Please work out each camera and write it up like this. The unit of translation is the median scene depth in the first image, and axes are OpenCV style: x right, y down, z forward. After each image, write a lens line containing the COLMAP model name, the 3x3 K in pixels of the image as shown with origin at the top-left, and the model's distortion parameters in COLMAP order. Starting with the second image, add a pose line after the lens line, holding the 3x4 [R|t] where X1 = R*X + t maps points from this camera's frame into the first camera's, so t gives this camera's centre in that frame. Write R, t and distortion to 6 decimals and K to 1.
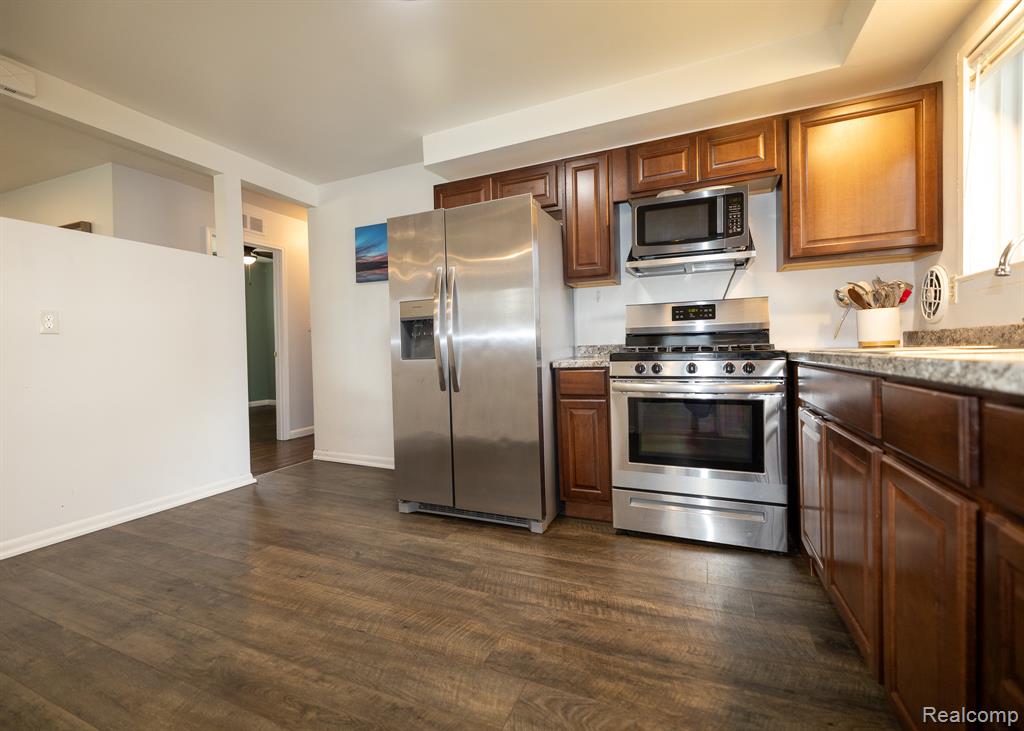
lens RADIAL K [[461.8, 0, 484.1], [0, 461.8, 359.0], [0, 0, 1]] dist [0.001597, -0.000538]
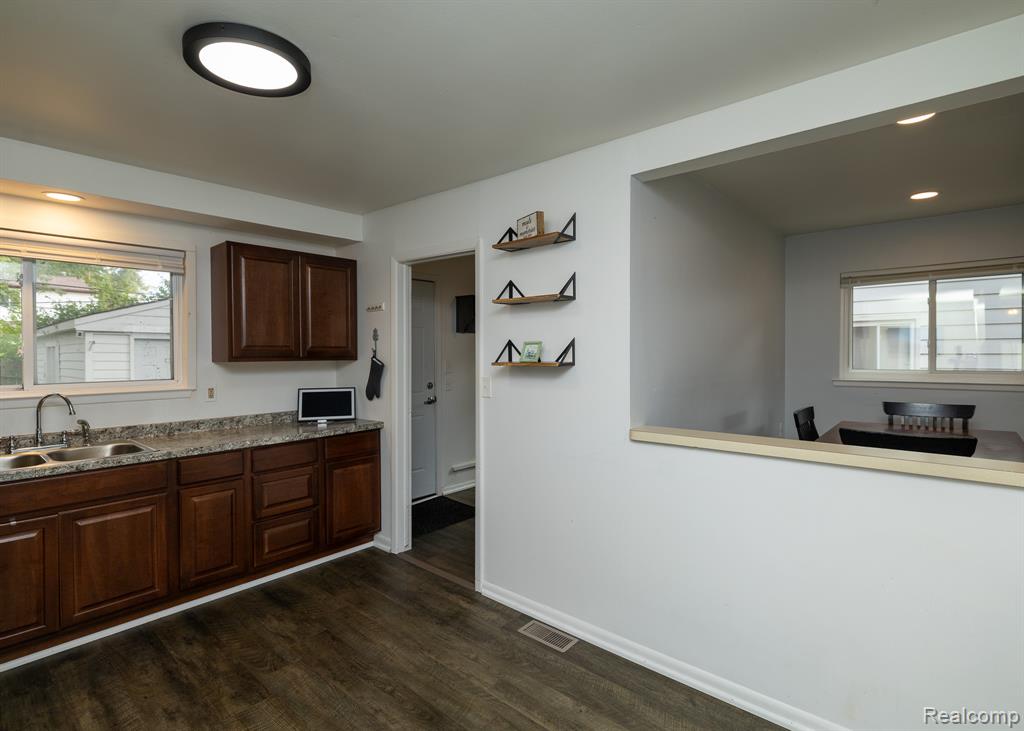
lens RADIAL K [[503.8, 0, 517.3], [0, 503.8, 360.7], [0, 0, 1]] dist [-0.005381, 0.000442]
pose [[-0.965261, 0.020084, 0.260513, -0.811287], [0.028777, 0.999148, 0.029597, -0.262167], [-0.259697, 0.036065, -0.965016, 1.598337]]
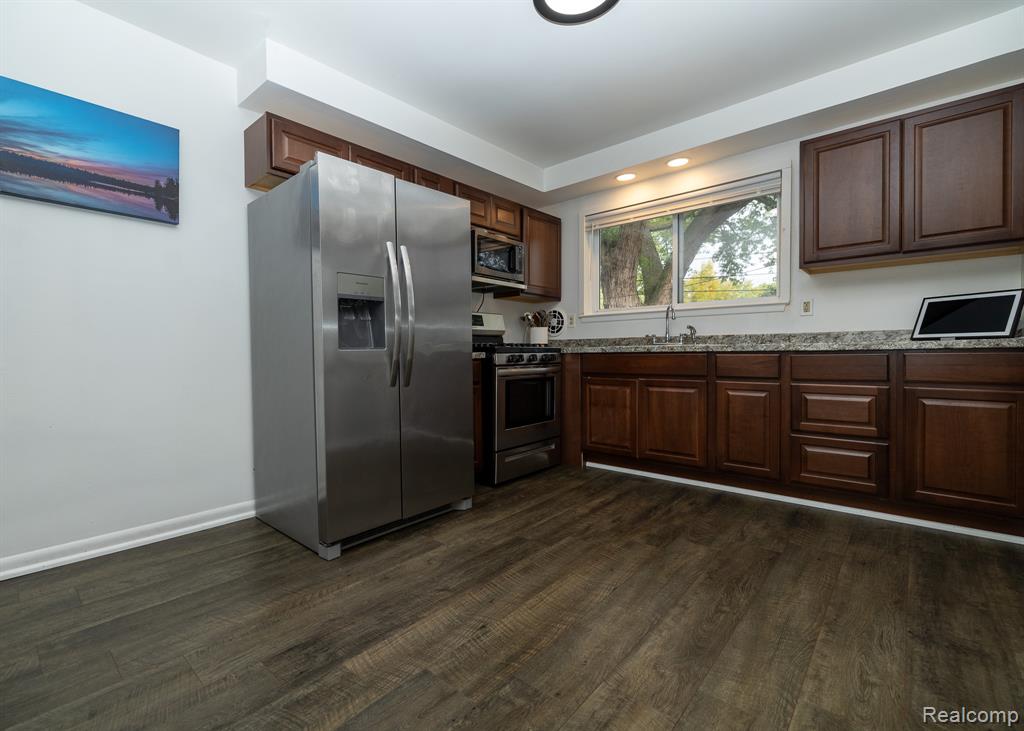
lens RADIAL K [[461.8, 0, 480.9], [0, 461.8, 357.1], [0, 0, 1]] dist [0.001597, -0.000538]
pose [[0.300172, 0.009028, 0.953842, -1.152148], [0.020218, 0.999670, -0.015824, 0.042185], [-0.953671, 0.024035, 0.299891, 0.785948]]
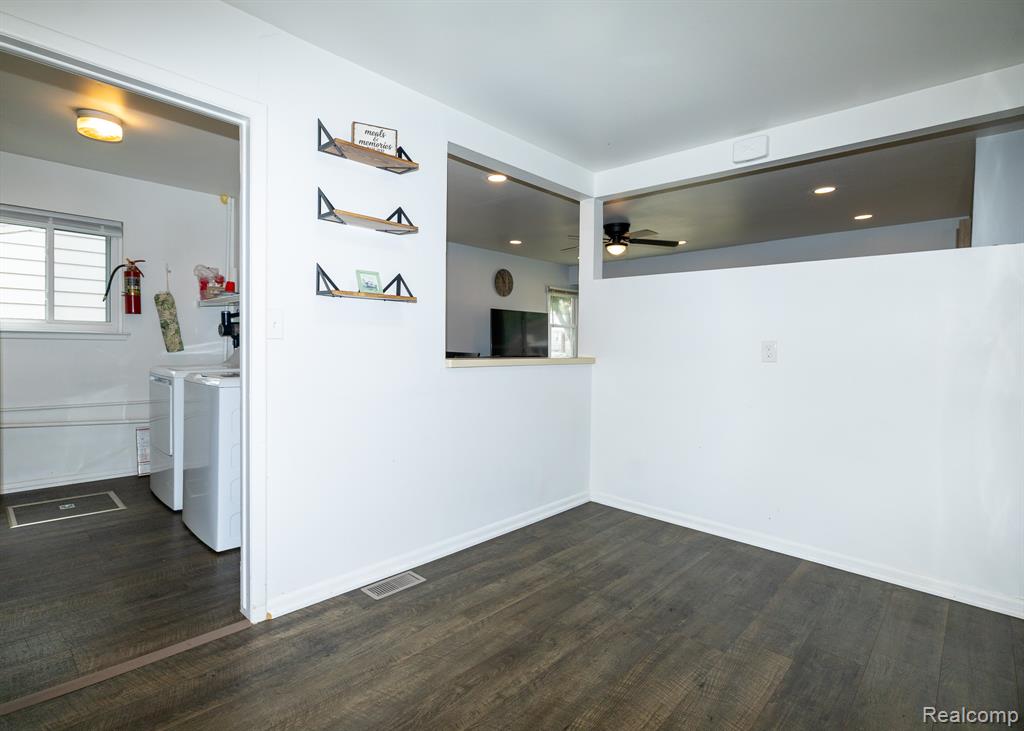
lens RADIAL K [[503.8, 0, 479.3], [0, 503.8, 358.4], [0, 0, 1]] dist [-0.005381, 0.000442]
pose [[-0.341161, 0.044370, -0.938957, 0.545685], [-0.027259, 0.997998, 0.057064, -0.140555], [0.939610, 0.045063, -0.339268, 0.931397]]
